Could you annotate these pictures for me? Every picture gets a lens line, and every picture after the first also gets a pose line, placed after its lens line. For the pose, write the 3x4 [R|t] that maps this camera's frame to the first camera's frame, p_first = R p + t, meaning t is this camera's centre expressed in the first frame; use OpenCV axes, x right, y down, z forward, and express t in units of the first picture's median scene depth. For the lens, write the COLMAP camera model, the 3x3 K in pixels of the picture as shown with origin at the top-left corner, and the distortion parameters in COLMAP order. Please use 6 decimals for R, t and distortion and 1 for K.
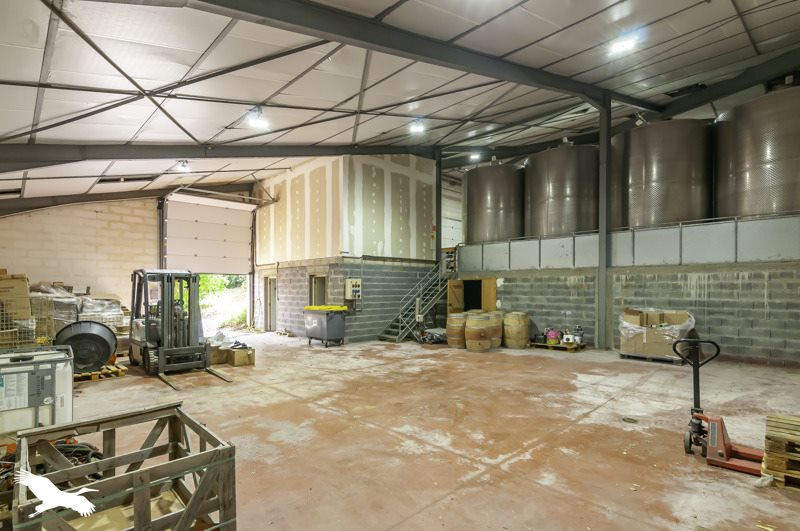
lens RADIAL K [[393.5, 0, 399.6], [0, 393.5, 288.6], [0, 0, 1]] dist [0.000840, 0.000161]
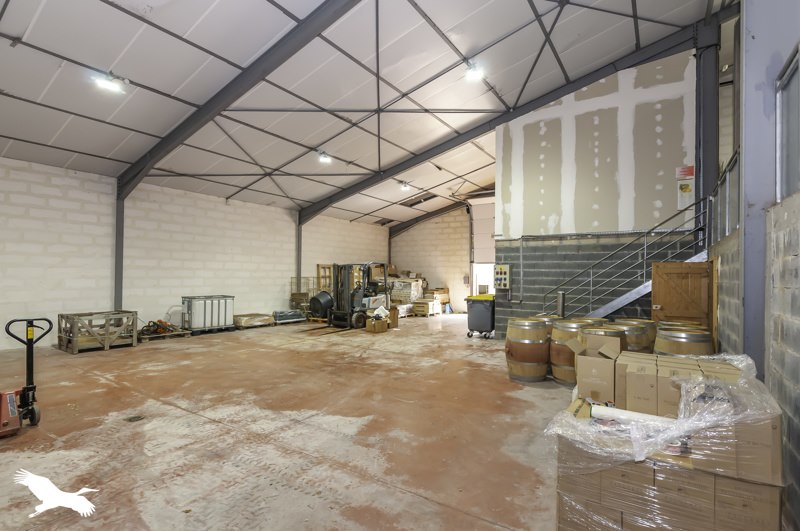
lens RADIAL K [[395.4, 0, 400.0], [0, 395.4, 265.5], [0, 0, 1]] dist [0.000097, 0.000089]
pose [[0.198857, -0.019447, -0.979836, 0.695839], [-0.013158, 0.999660, -0.022511, -0.001064], [0.979940, 0.017369, 0.198533, 0.613125]]
